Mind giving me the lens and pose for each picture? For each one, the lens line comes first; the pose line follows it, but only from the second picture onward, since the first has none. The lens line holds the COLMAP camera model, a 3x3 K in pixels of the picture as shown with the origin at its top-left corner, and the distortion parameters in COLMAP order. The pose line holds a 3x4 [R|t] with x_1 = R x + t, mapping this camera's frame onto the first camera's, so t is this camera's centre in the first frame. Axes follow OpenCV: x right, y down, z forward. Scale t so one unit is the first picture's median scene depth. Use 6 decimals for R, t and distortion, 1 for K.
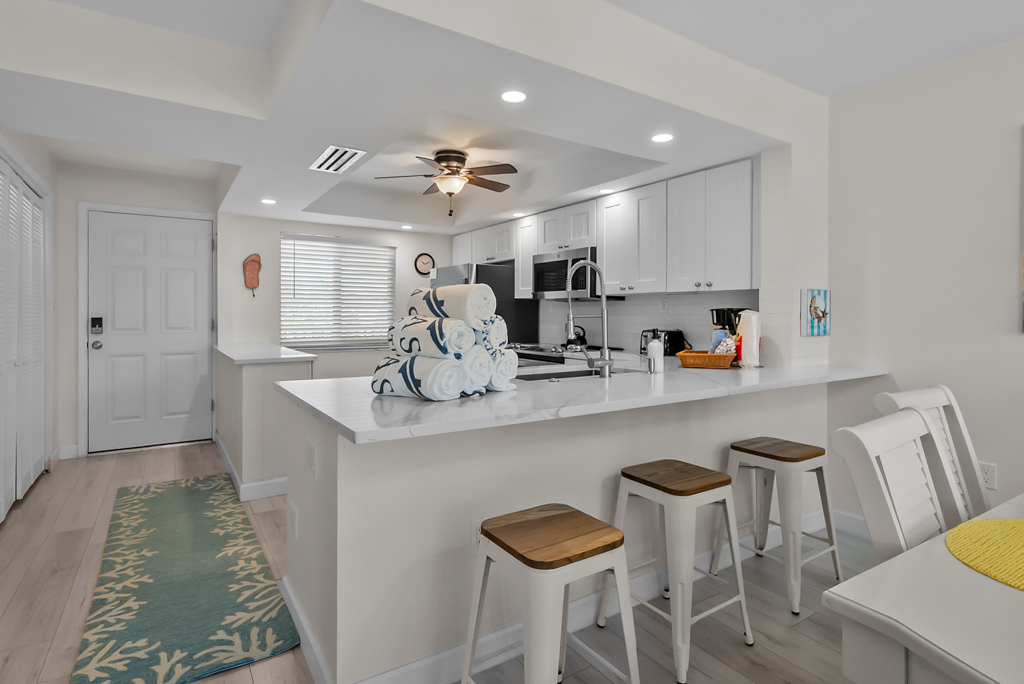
lens RADIAL K [[527.7, 0, 506.4], [0, 527.7, 315.1], [0, 0, 1]] dist [-0.004584, 0.000426]
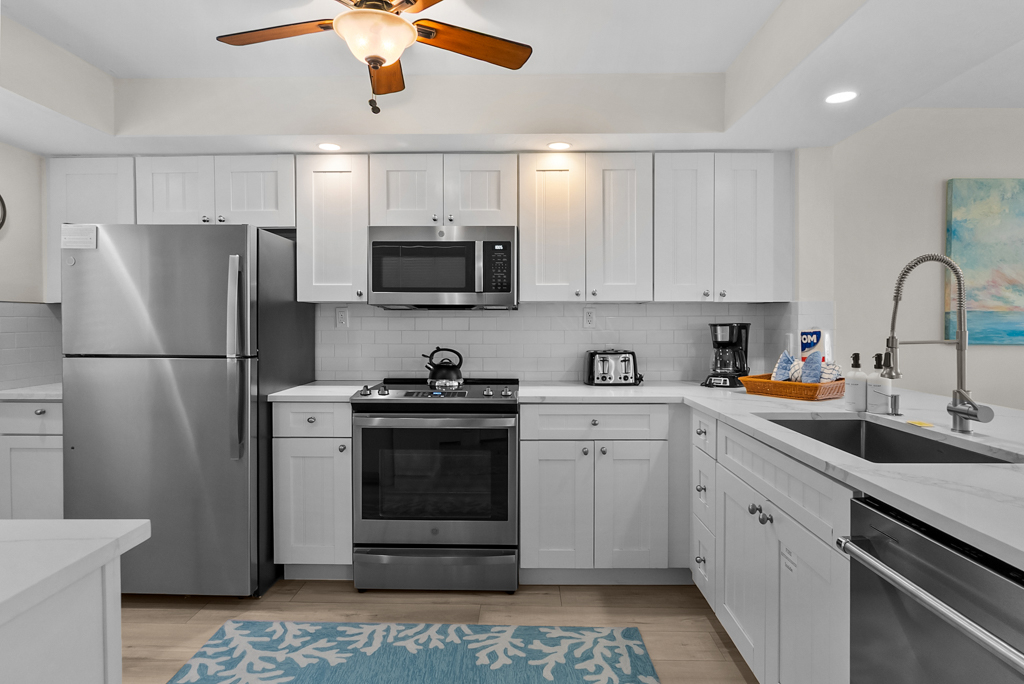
lens RADIAL K [[565.4, 0, 503.6], [0, 565.4, 331.3], [0, 0, 1]] dist [-0.009193, 0.000883]
pose [[0.566665, -0.016937, 0.823774, -0.487274], [0.003302, 0.999827, 0.018285, -0.016636], [-0.823942, -0.007642, 0.566623, 0.726296]]
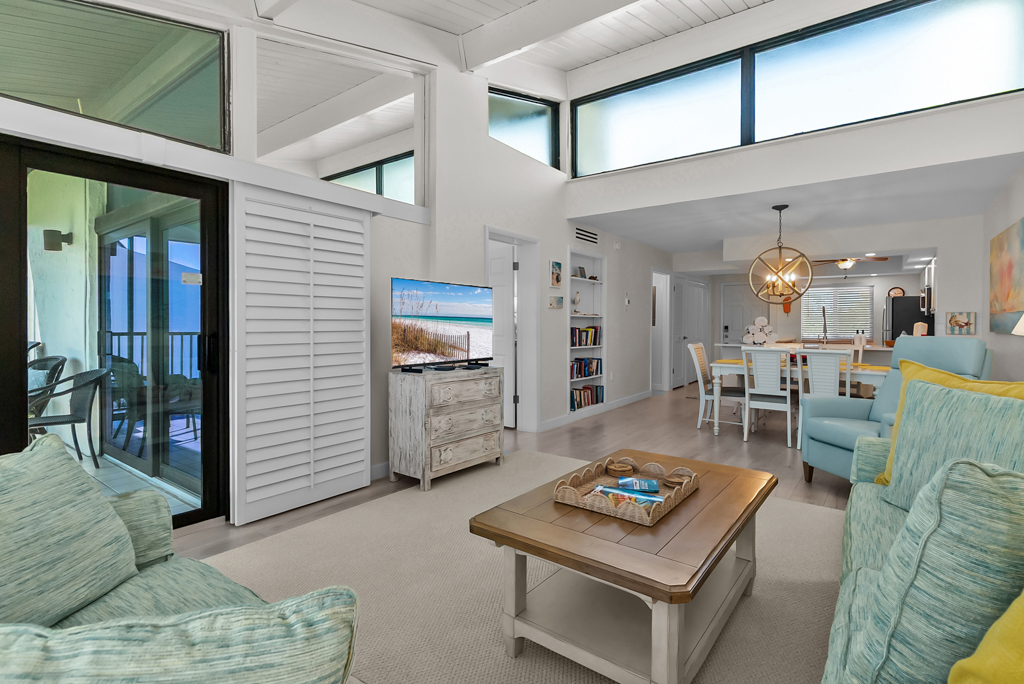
lens RADIAL K [[494.0, 0, 513.4], [0, 494.0, 318.1], [0, 0, 1]] dist [-0.000438, 0.000977]
pose [[0.346558, -0.013009, -0.937938, 1.480331], [-0.003801, 0.999876, -0.015273, 0.008767], [0.938021, 0.008858, 0.346465, -1.086169]]
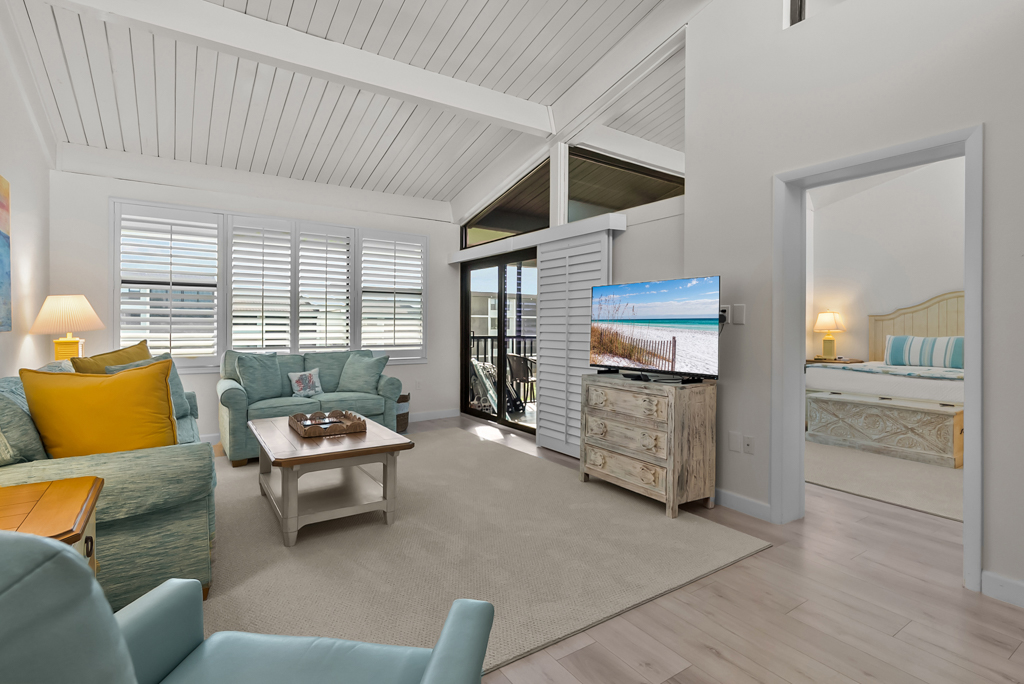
lens RADIAL K [[487.4, 0, 493.2], [0, 487.4, 324.5], [0, 0, 1]] dist [-0.001832, -0.000194]
pose [[-0.999717, -0.007057, -0.022722, 0.731430], [-0.007055, 0.999975, -0.000172, 0.001329], [0.022722, -0.000012, -0.999742, 0.112548]]
